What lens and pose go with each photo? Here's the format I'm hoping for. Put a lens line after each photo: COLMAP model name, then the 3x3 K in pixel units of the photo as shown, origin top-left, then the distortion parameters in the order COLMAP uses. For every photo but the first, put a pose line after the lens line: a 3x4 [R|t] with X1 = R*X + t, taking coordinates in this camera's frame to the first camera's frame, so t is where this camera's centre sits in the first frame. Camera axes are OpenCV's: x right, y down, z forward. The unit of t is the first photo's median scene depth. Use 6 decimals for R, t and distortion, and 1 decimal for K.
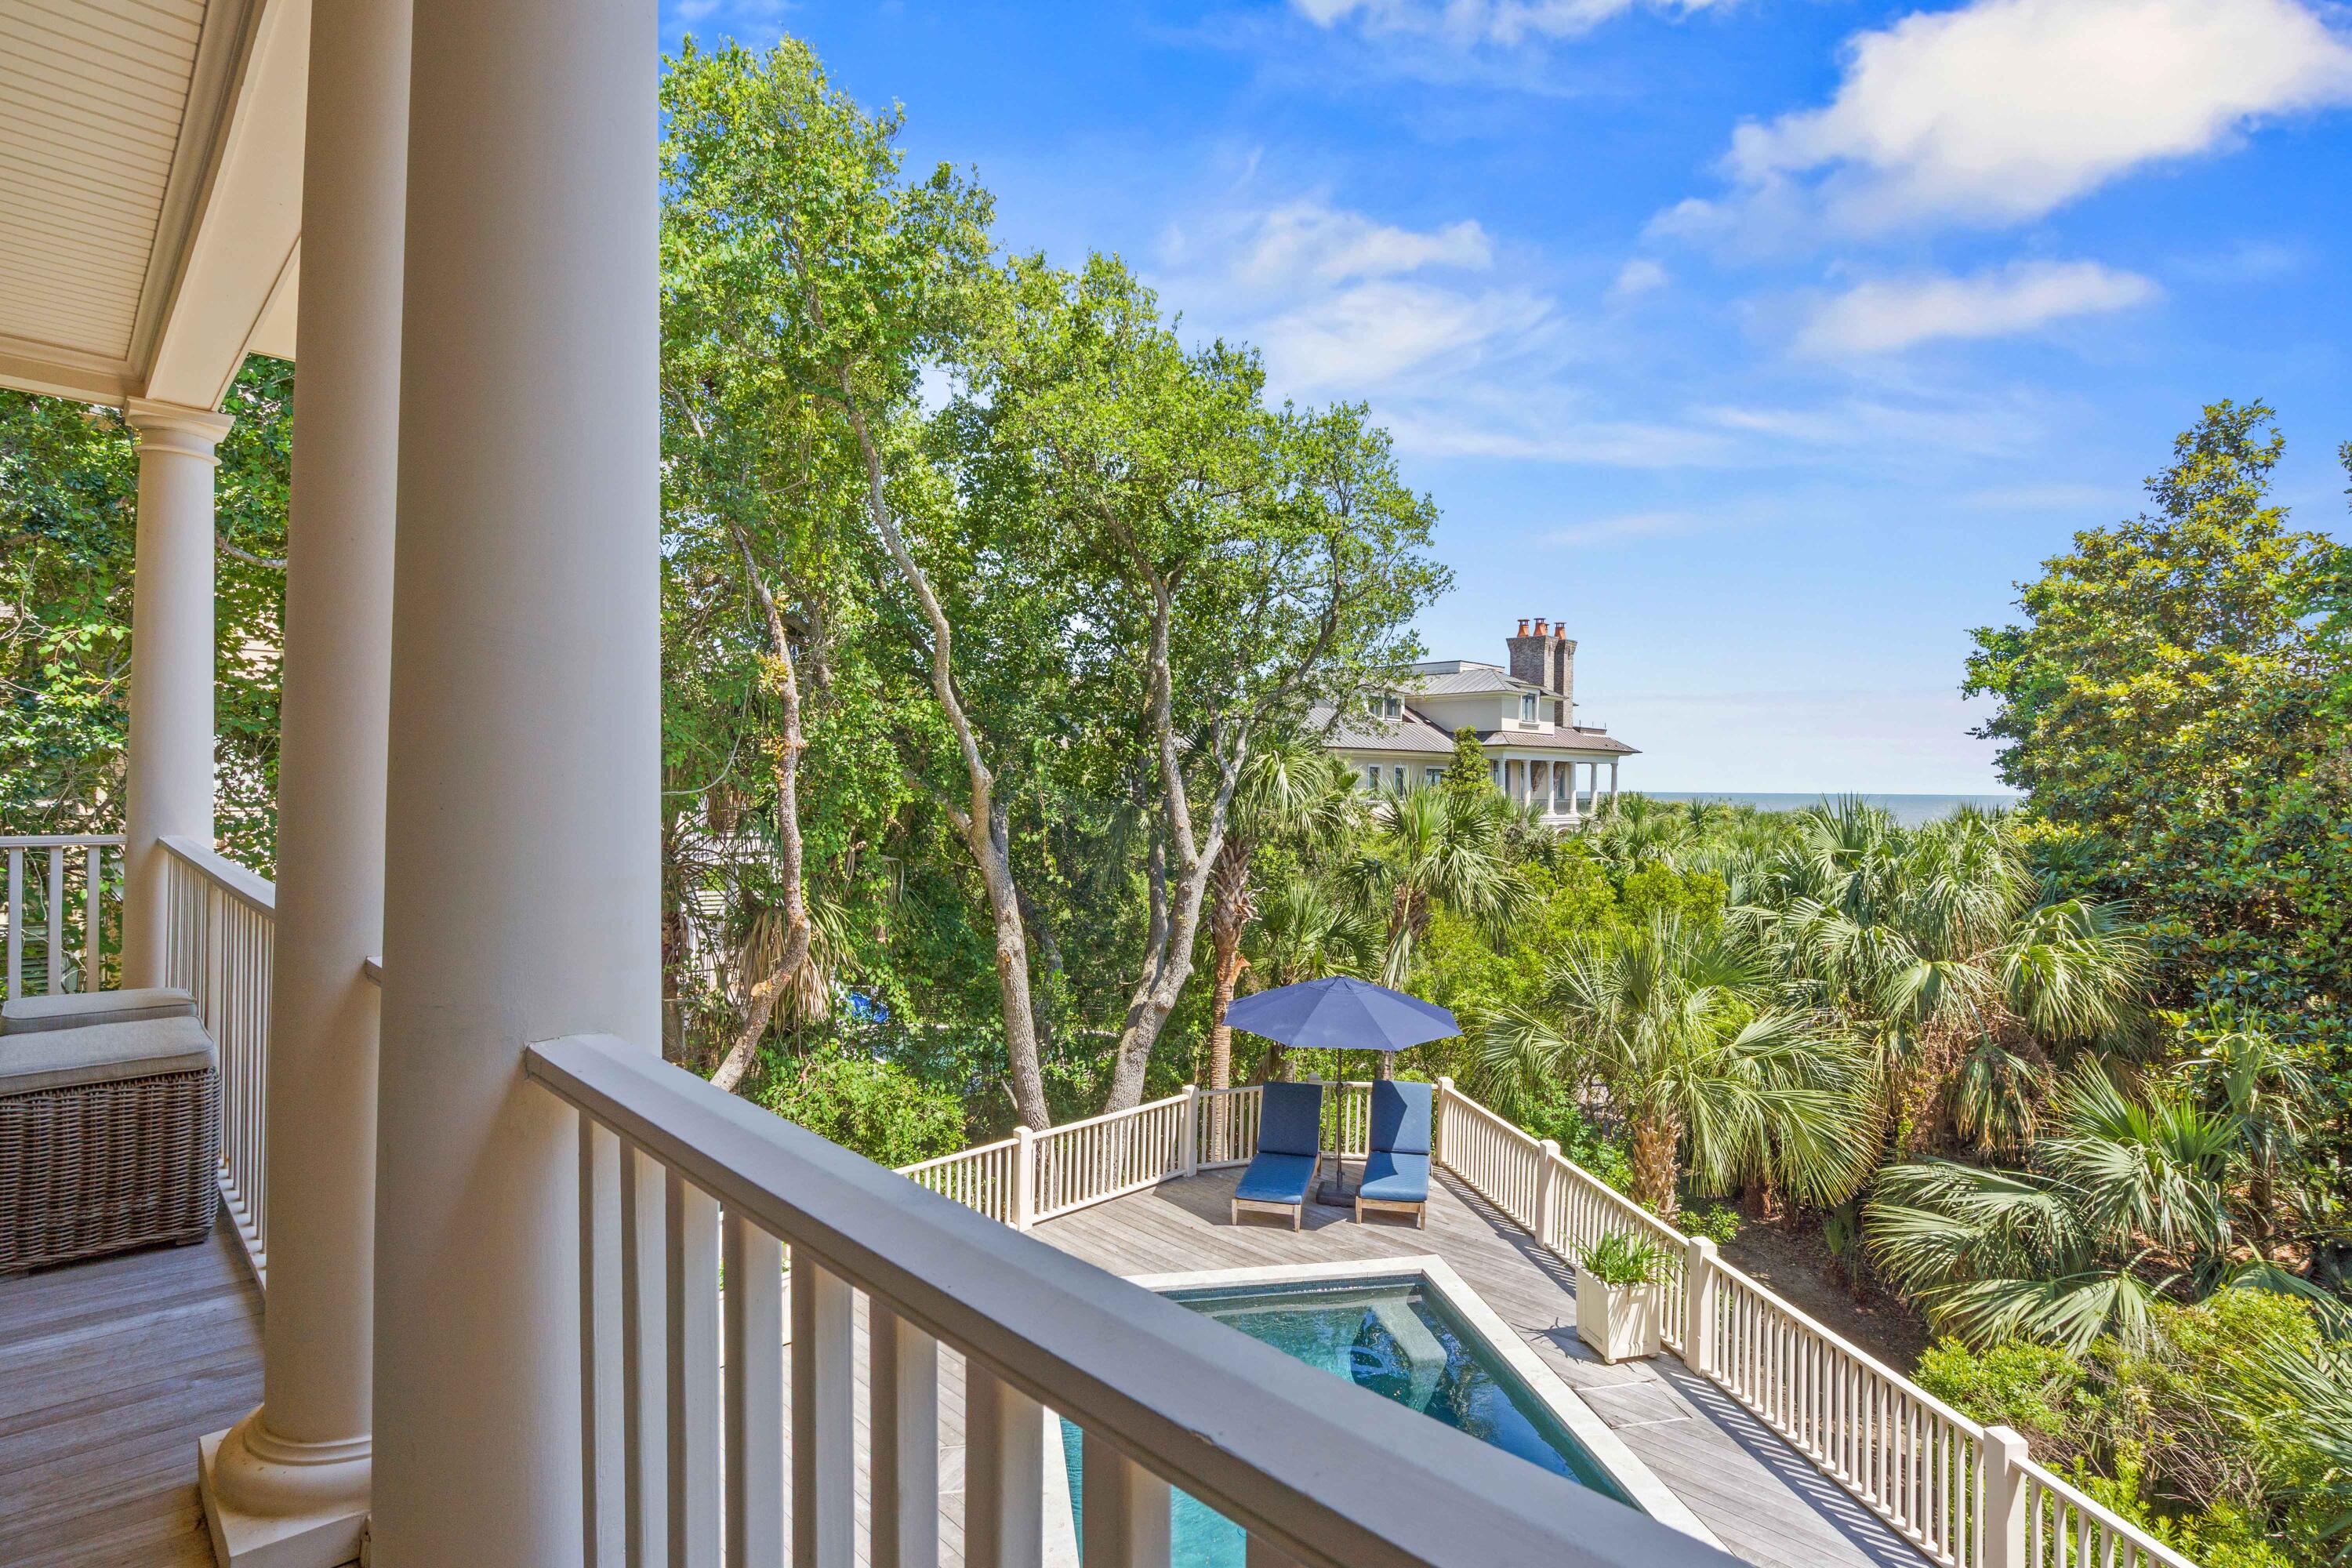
lens RADIAL K [[1156.0, 0, 1176.0], [0, 1156.0, 784.0], [0, 0, 1]] dist [-0.003687, 0.004625]
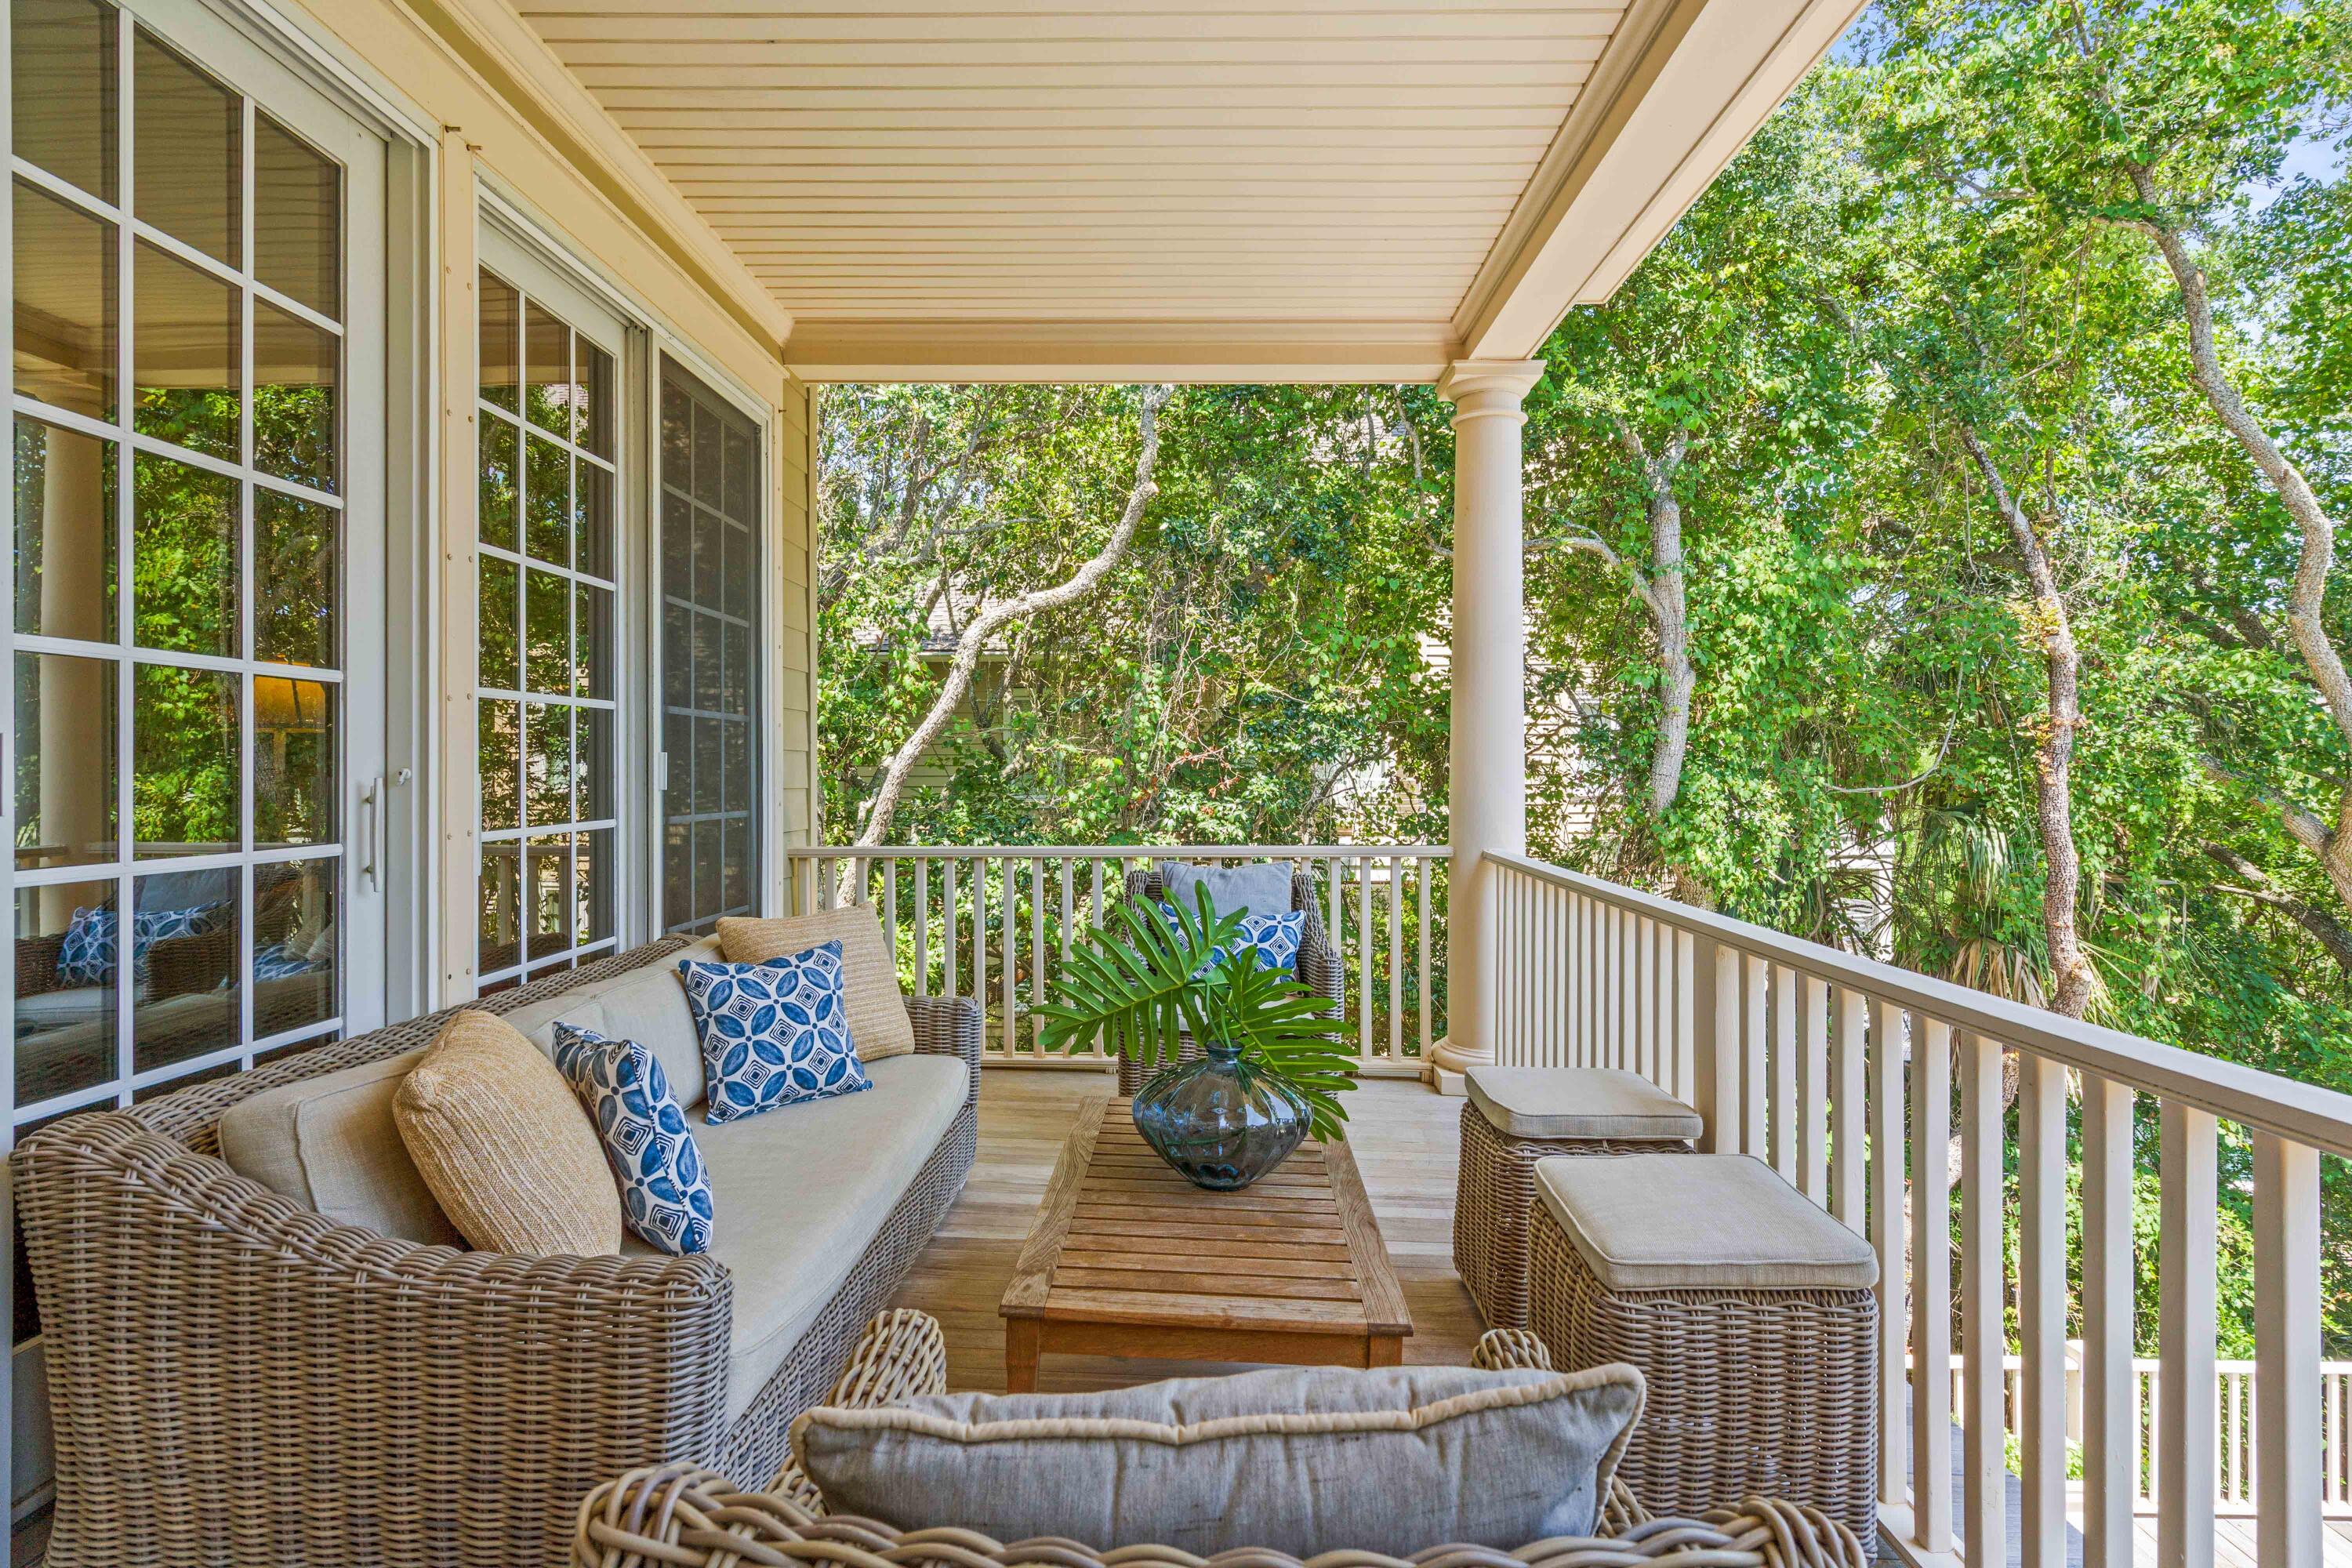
lens RADIAL K [[1153.8, 0, 1176.0], [0, 1153.8, 784.0], [0, 0, 1]] dist [-0.000785, -0.000160]
pose [[0.695096, -0.006774, -0.718885, -0.161010], [0.011696, 0.999930, 0.001886, -0.002794], [0.718822, -0.009719, 0.695126, 0.086405]]
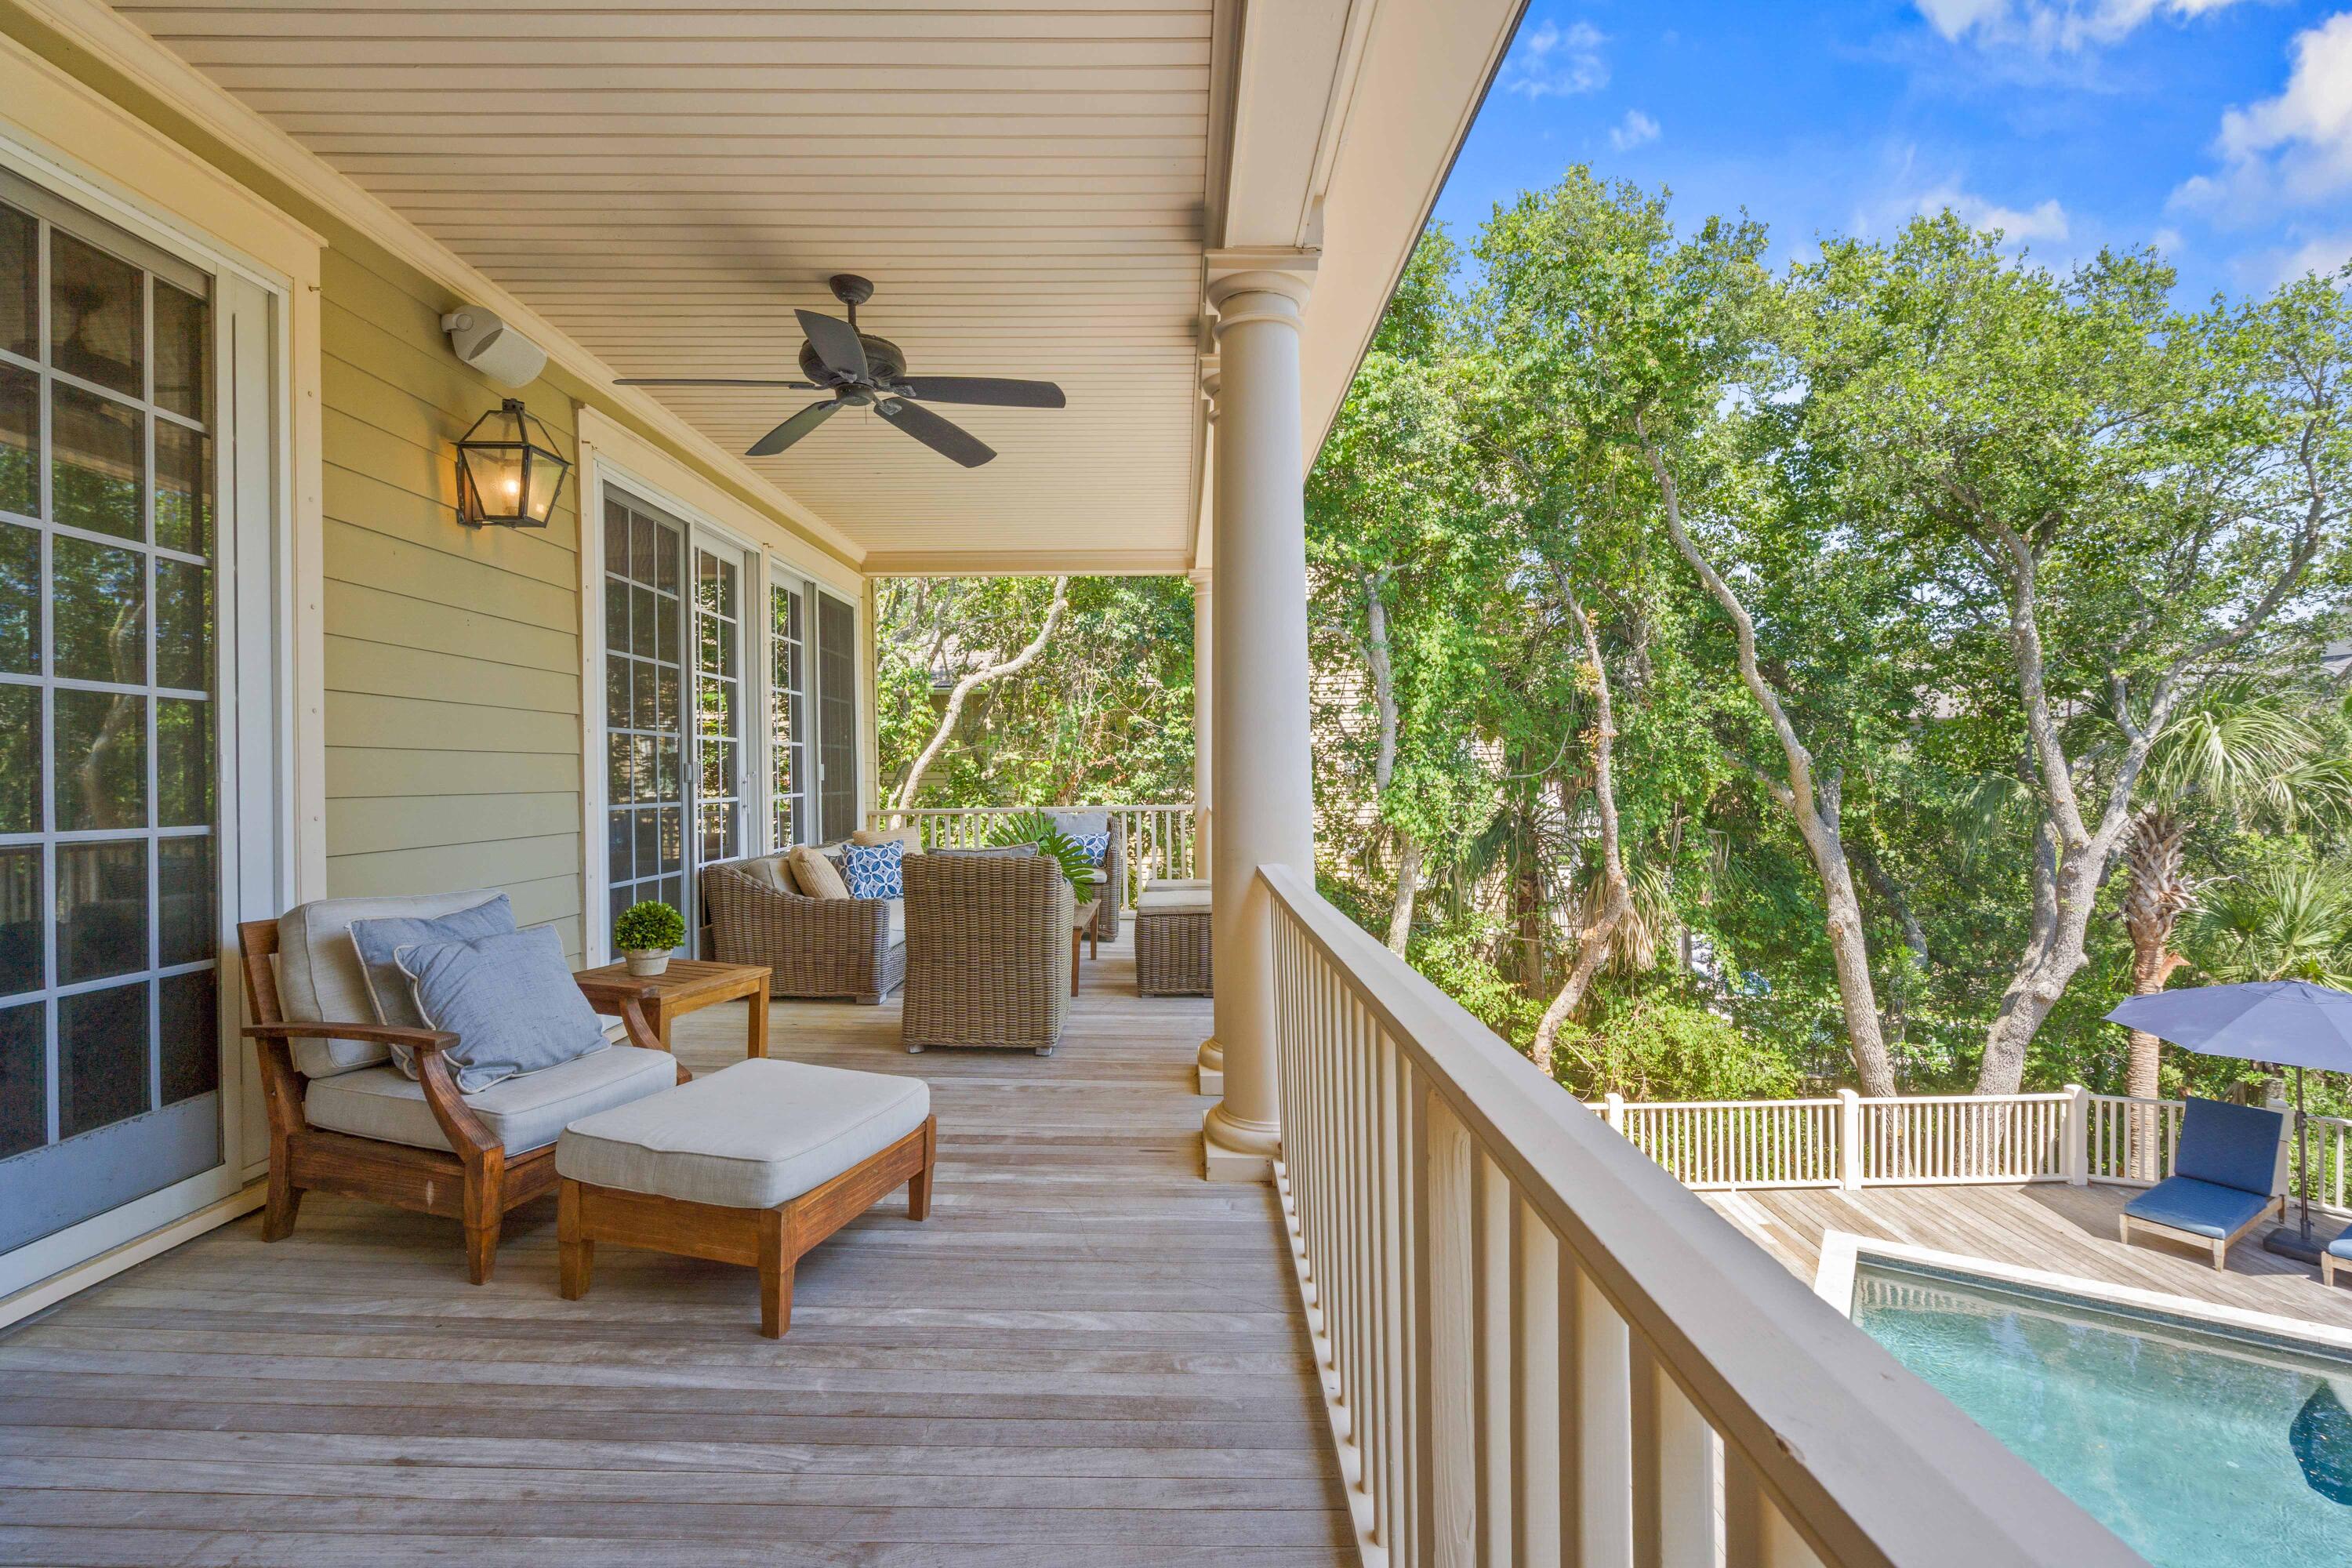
lens RADIAL K [[1068.2, 0, 1184.8], [0, 1068.2, 776.3], [0, 0, 1]] dist [-0.002893, -0.000019]
pose [[0.710457, -0.024635, -0.703309, 0.115797], [0.027031, 0.999605, -0.007709, 0.005550], [0.703221, -0.013534, 0.710842, -0.089778]]
